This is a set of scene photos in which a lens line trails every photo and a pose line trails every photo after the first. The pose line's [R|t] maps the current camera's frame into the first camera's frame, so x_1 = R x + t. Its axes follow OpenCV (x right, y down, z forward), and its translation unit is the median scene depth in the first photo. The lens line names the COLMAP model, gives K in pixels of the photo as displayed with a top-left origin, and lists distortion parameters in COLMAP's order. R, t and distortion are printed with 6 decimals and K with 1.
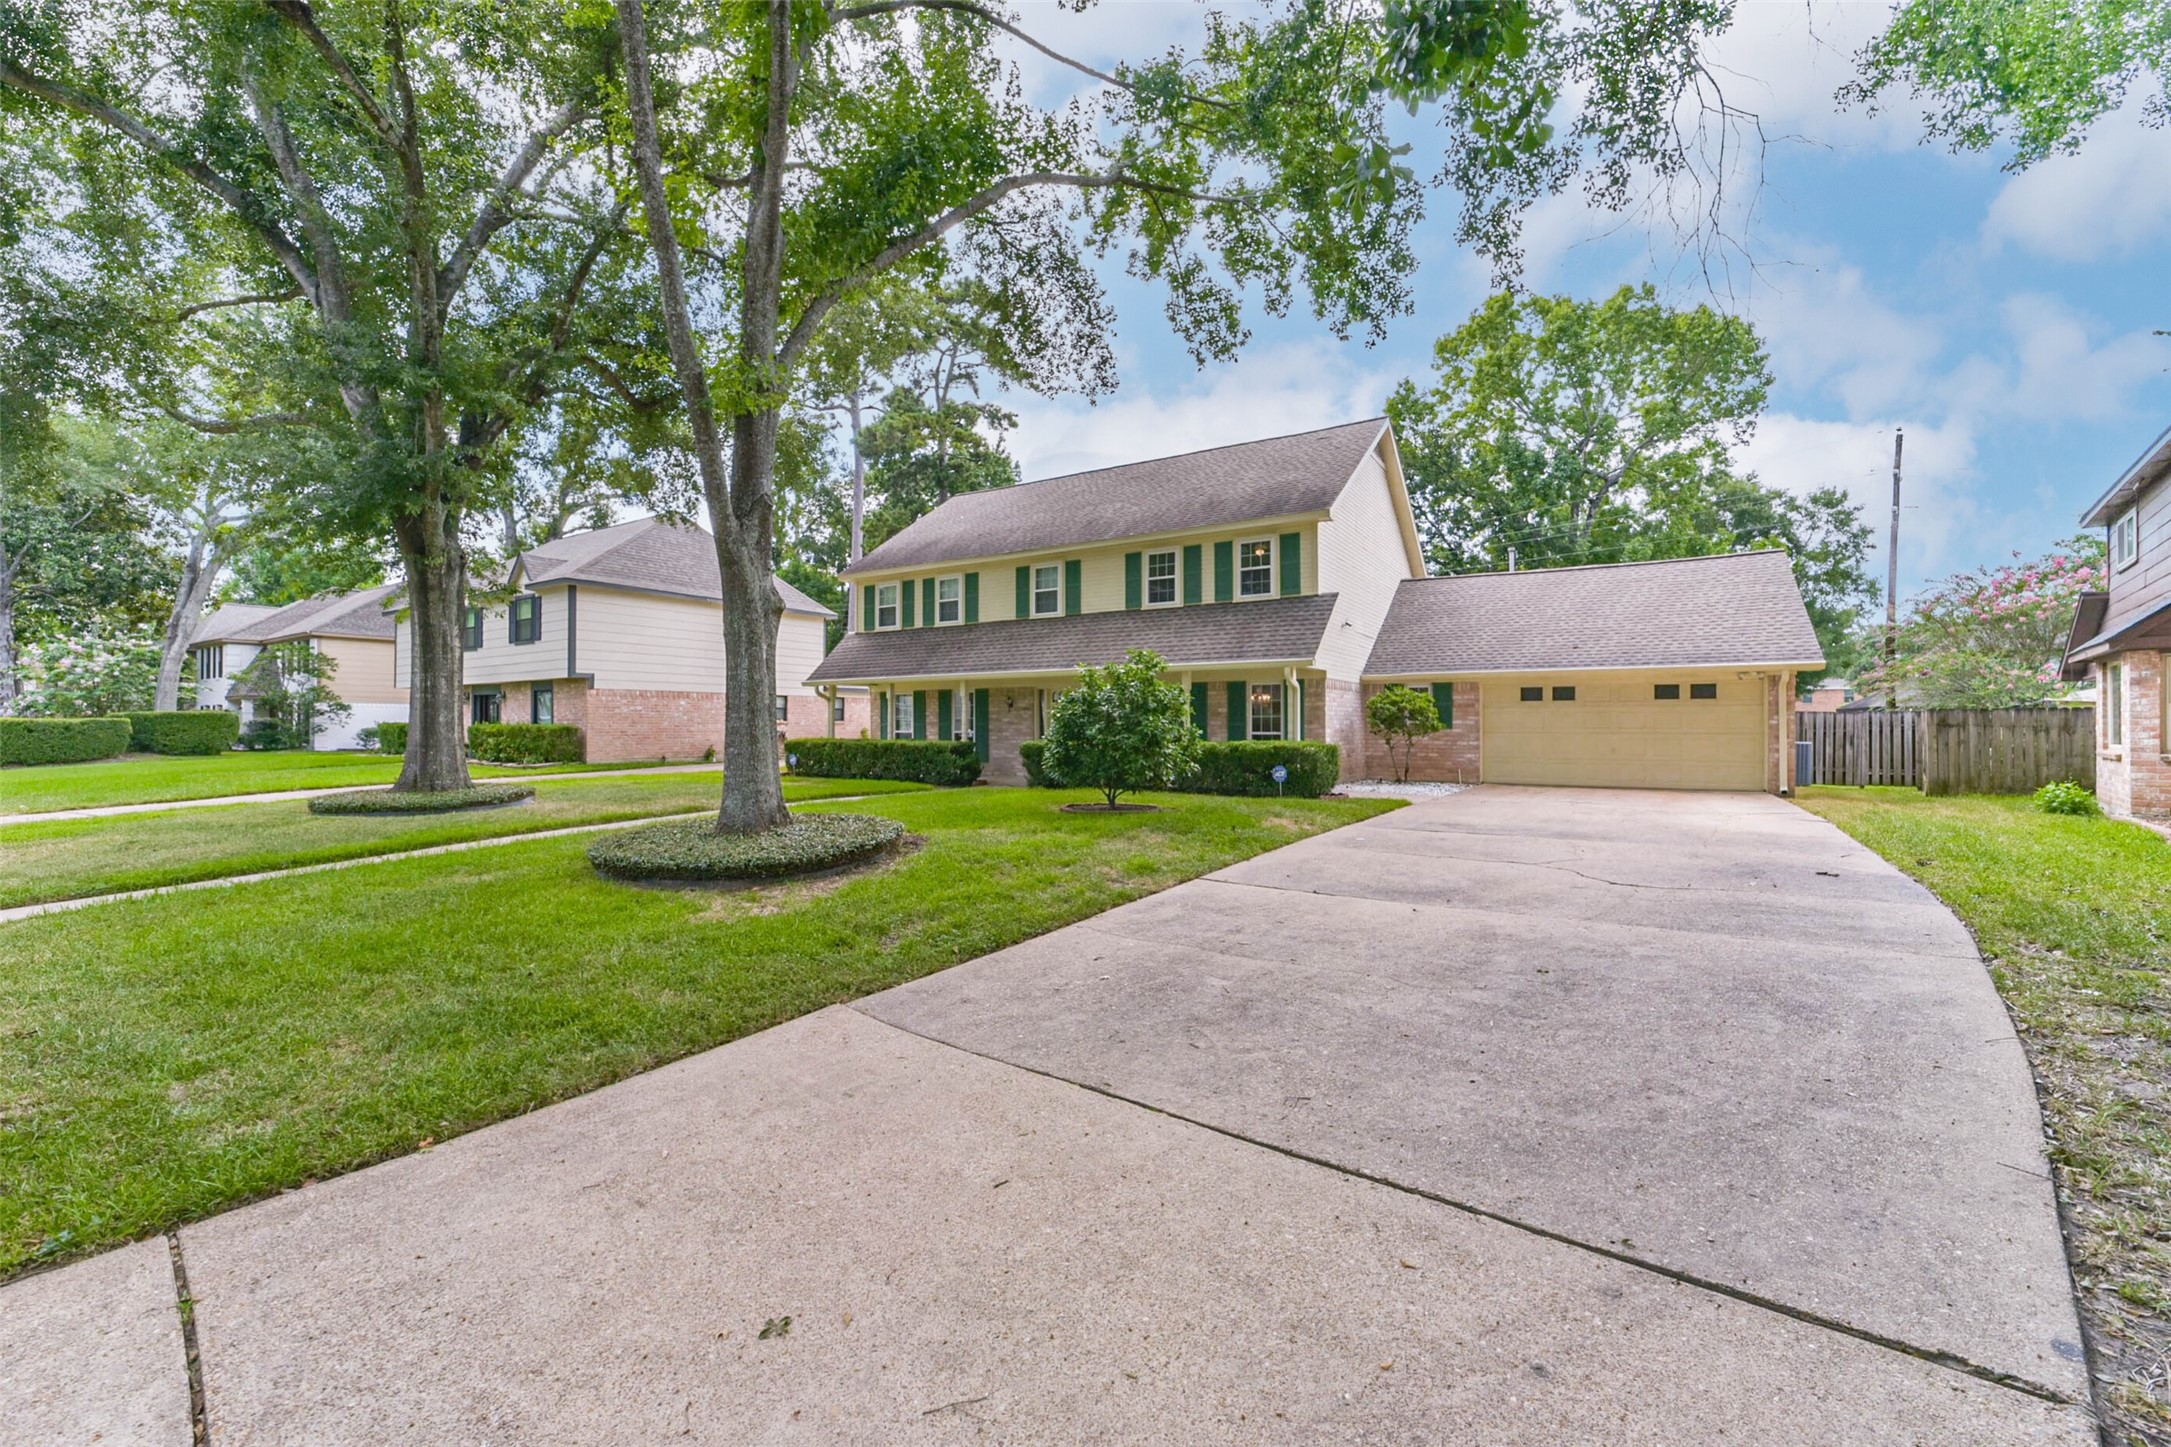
lens RADIAL K [[849.6, 0, 1096.7], [0, 849.6, 726.3], [0, 0, 1]] dist [0.012335, 0.000022]
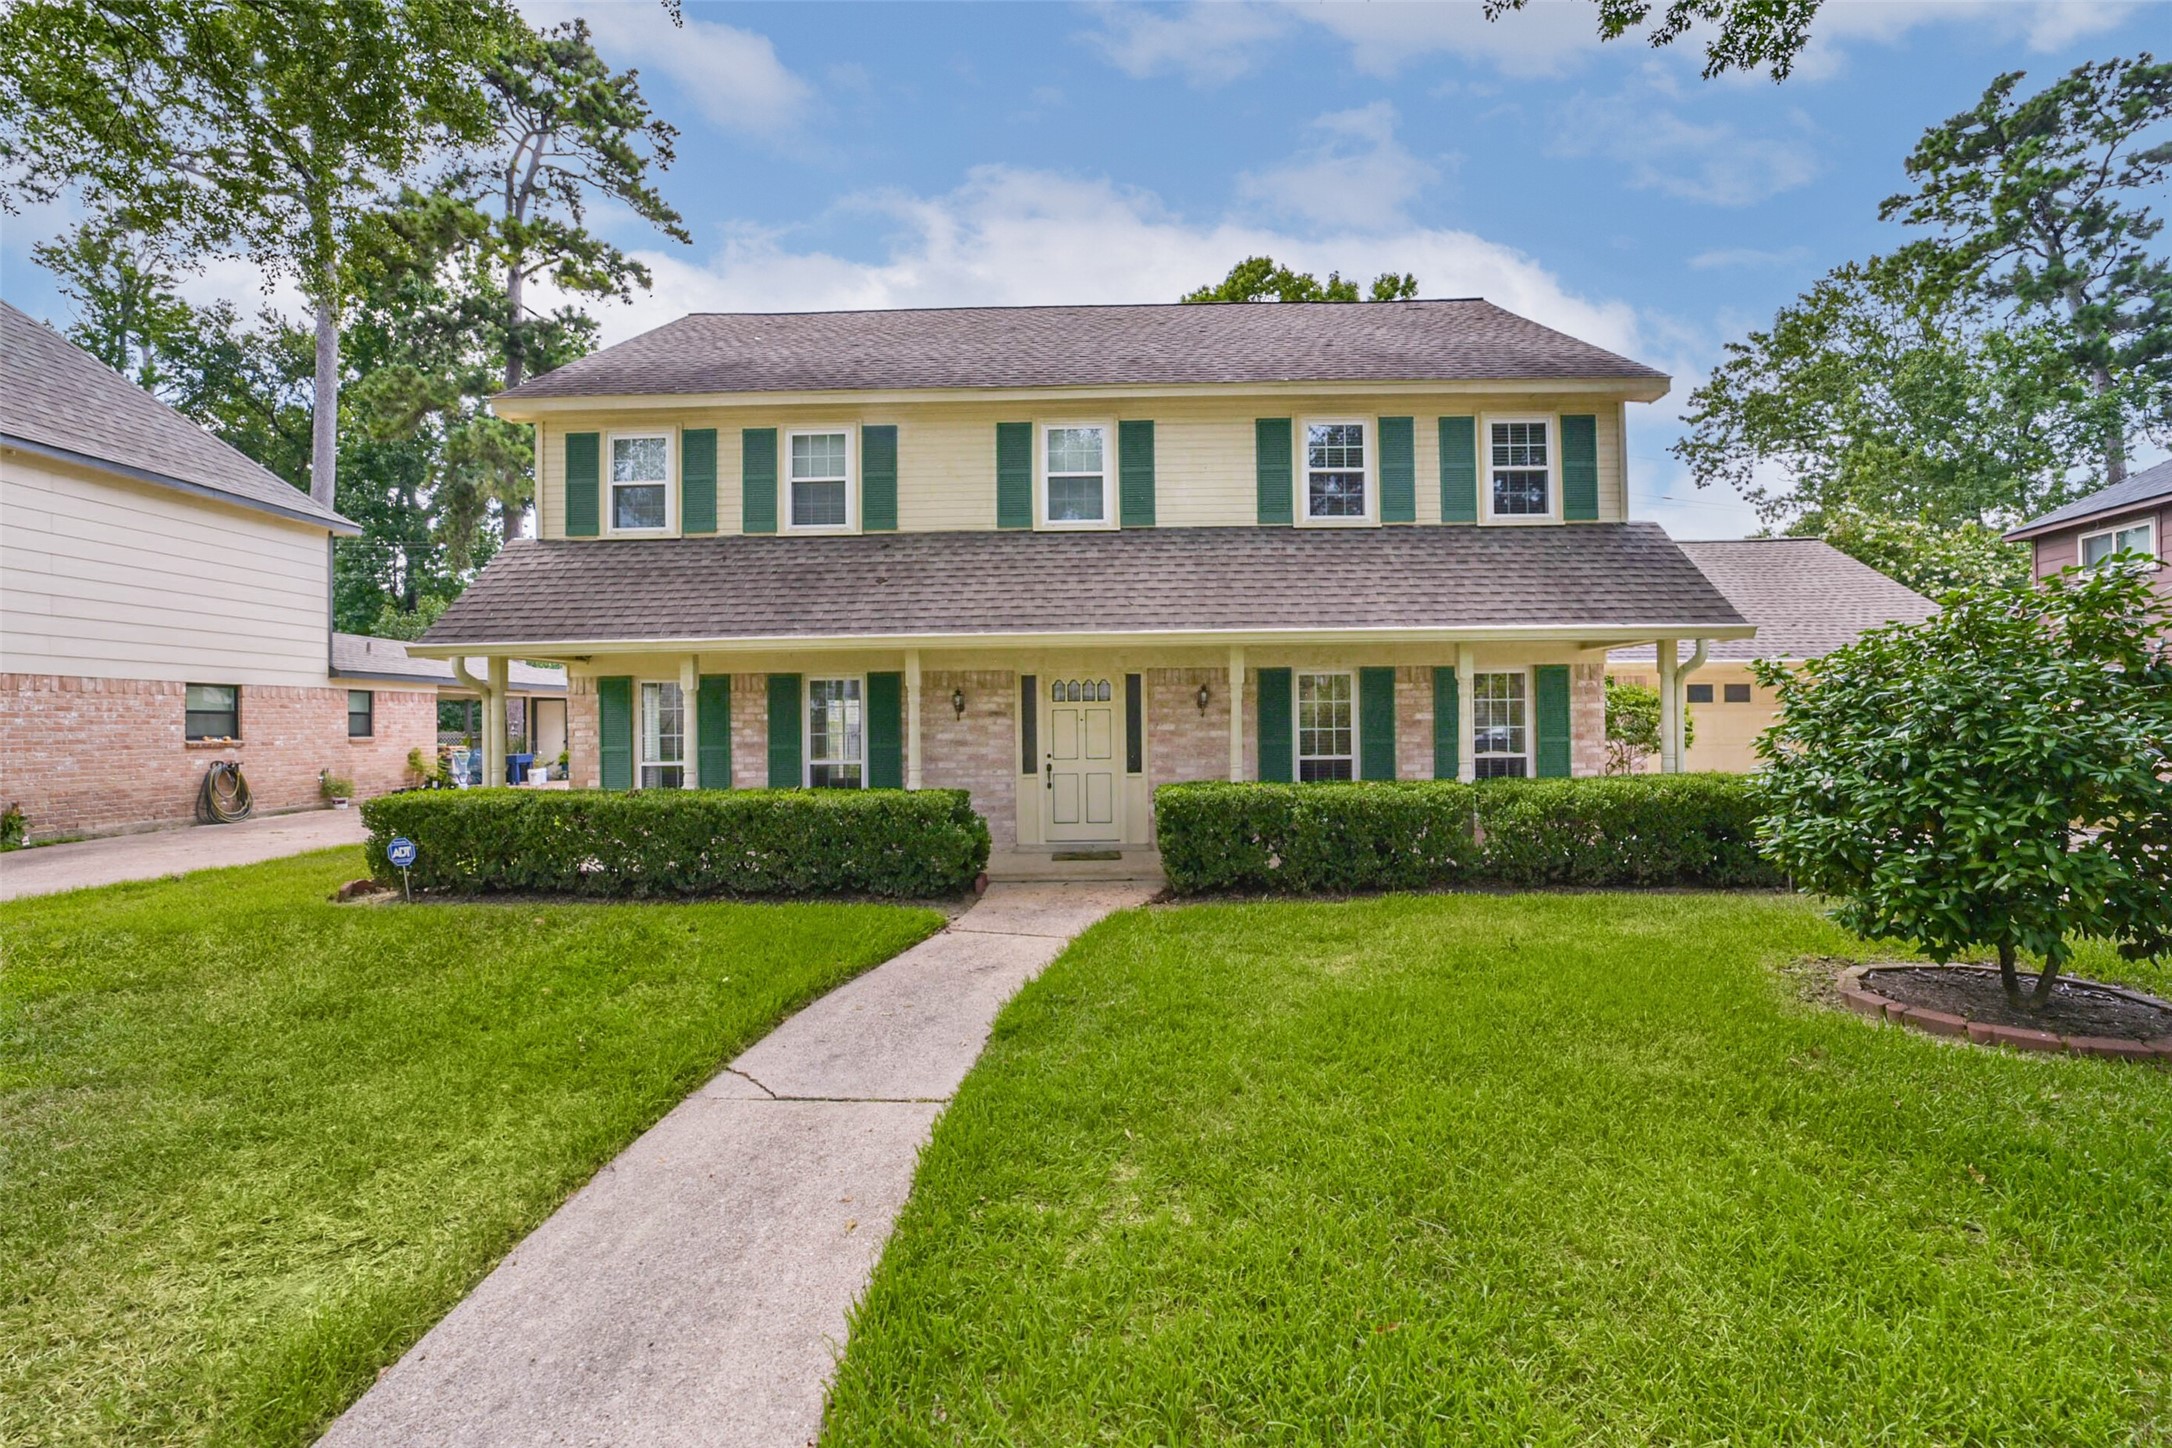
lens RADIAL K [[858.6, 0, 1086.0], [0, 858.6, 724.0], [0, 0, 1]] dist [-0.014887, 0.000745]
pose [[0.861457, -0.007595, 0.507774, -0.294722], [0.010431, 0.999942, -0.002739, -0.012649], [-0.507723, 0.007656, 0.861486, 0.540447]]
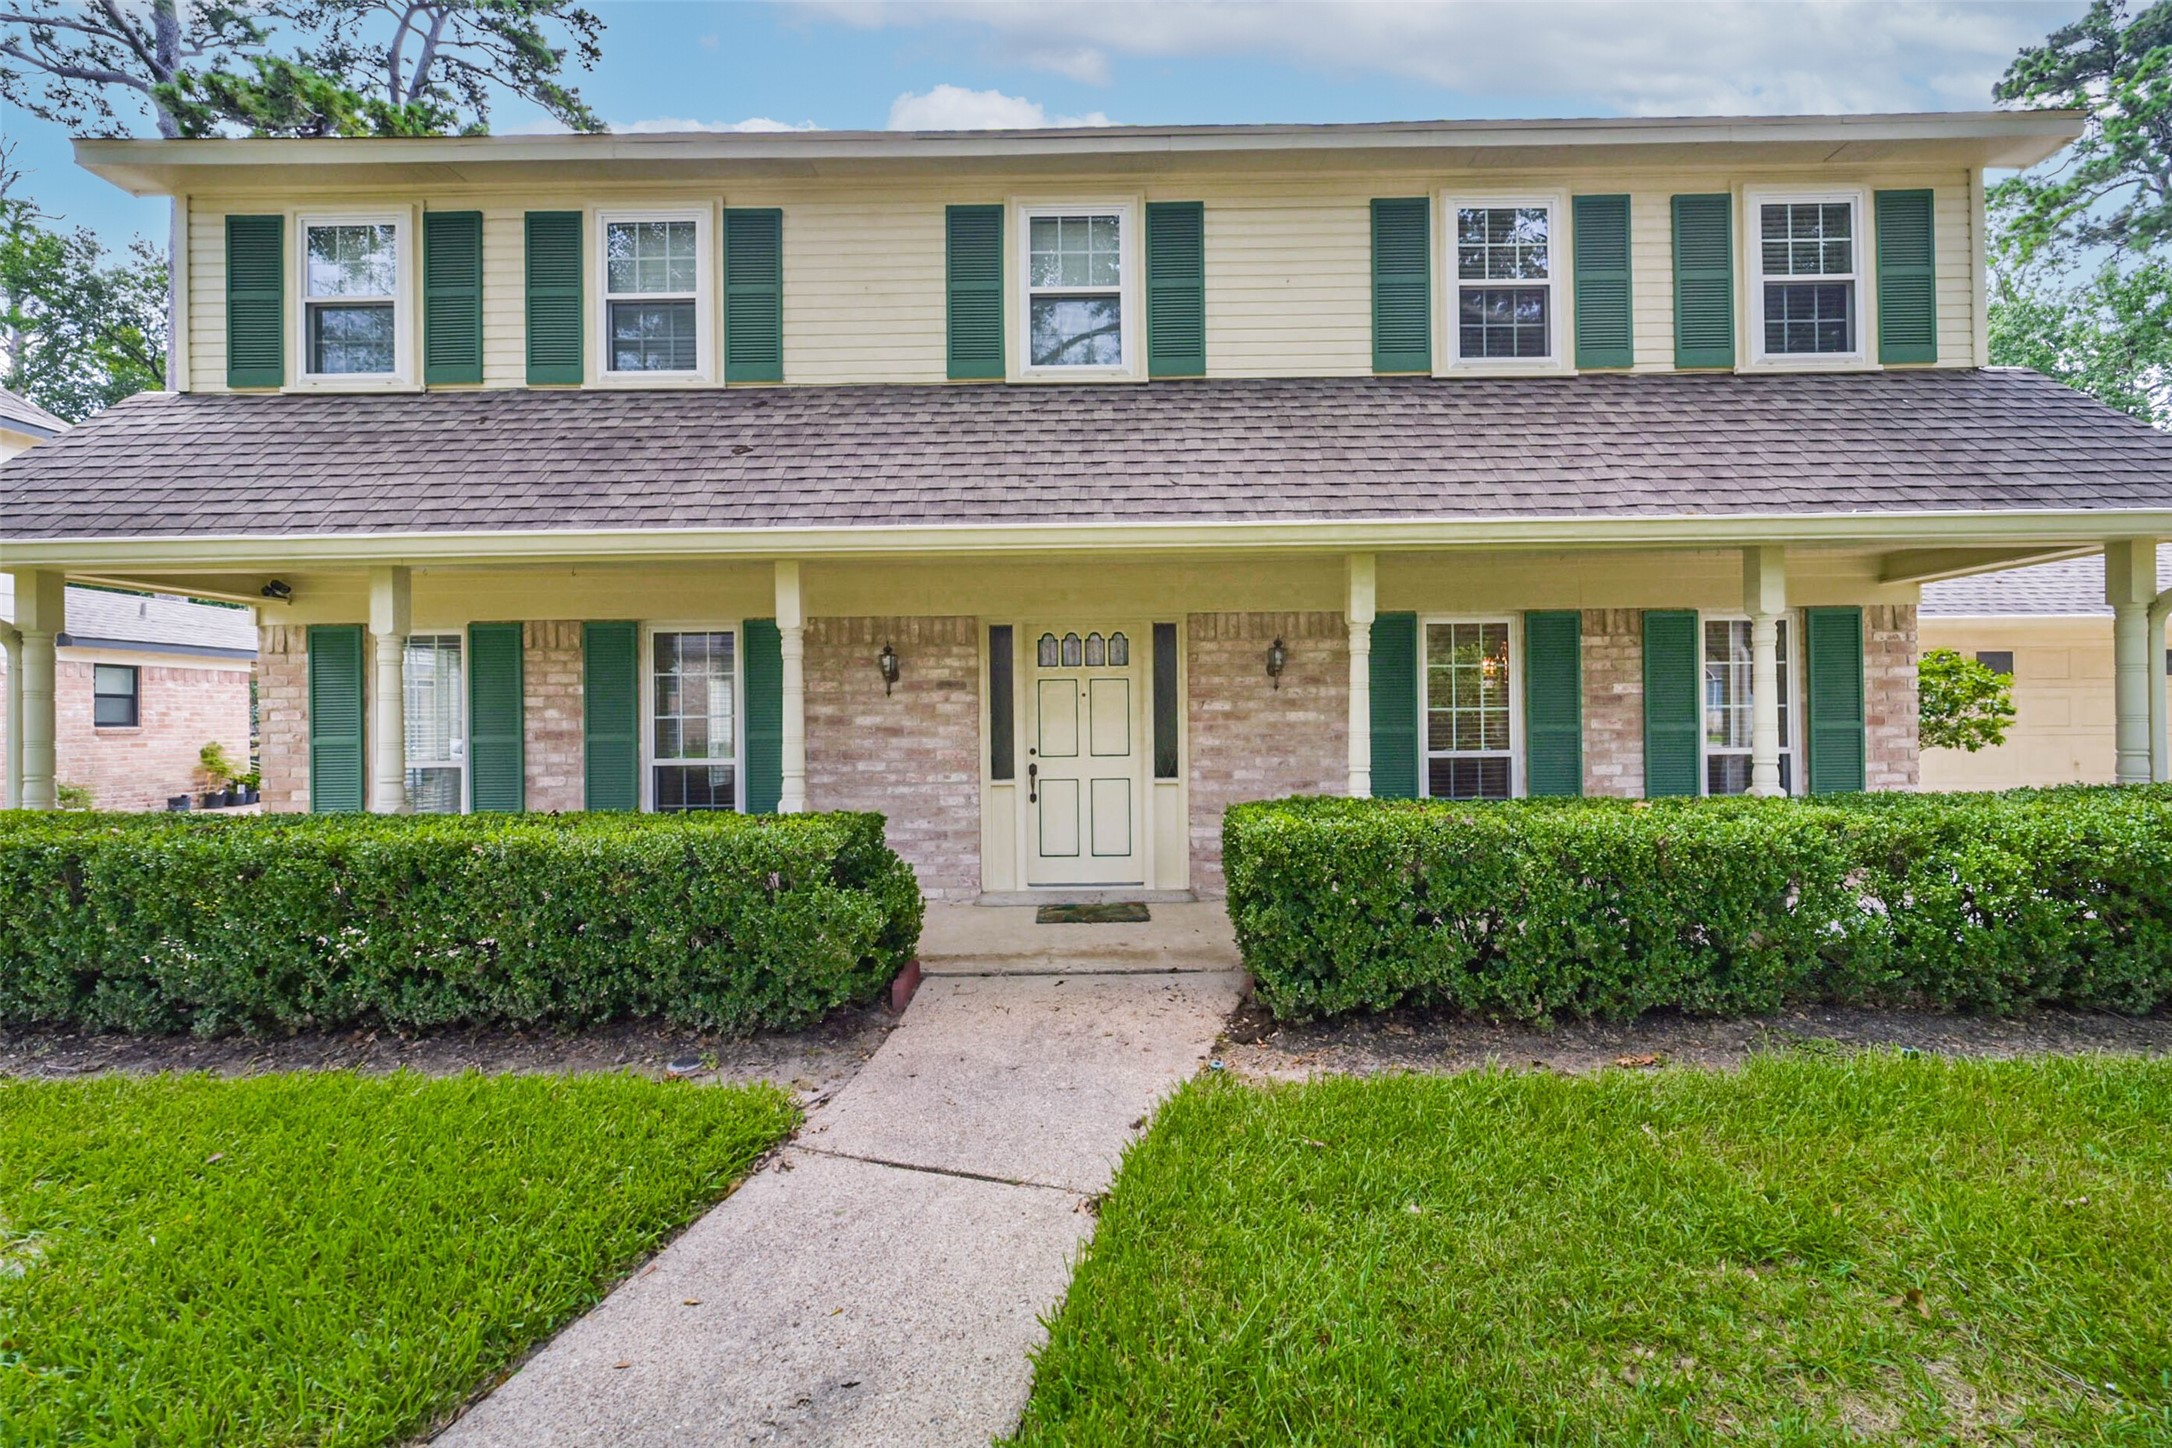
lens RADIAL K [[873.2, 0, 1086.0], [0, 873.2, 724.0], [0, 0, 1]] dist [0.007366, 0.000174]
pose [[0.855834, -0.010473, 0.517145, -0.208242], [0.010326, 0.999942, 0.003162, -0.006605], [-0.517148, 0.002634, 0.855892, 0.697989]]
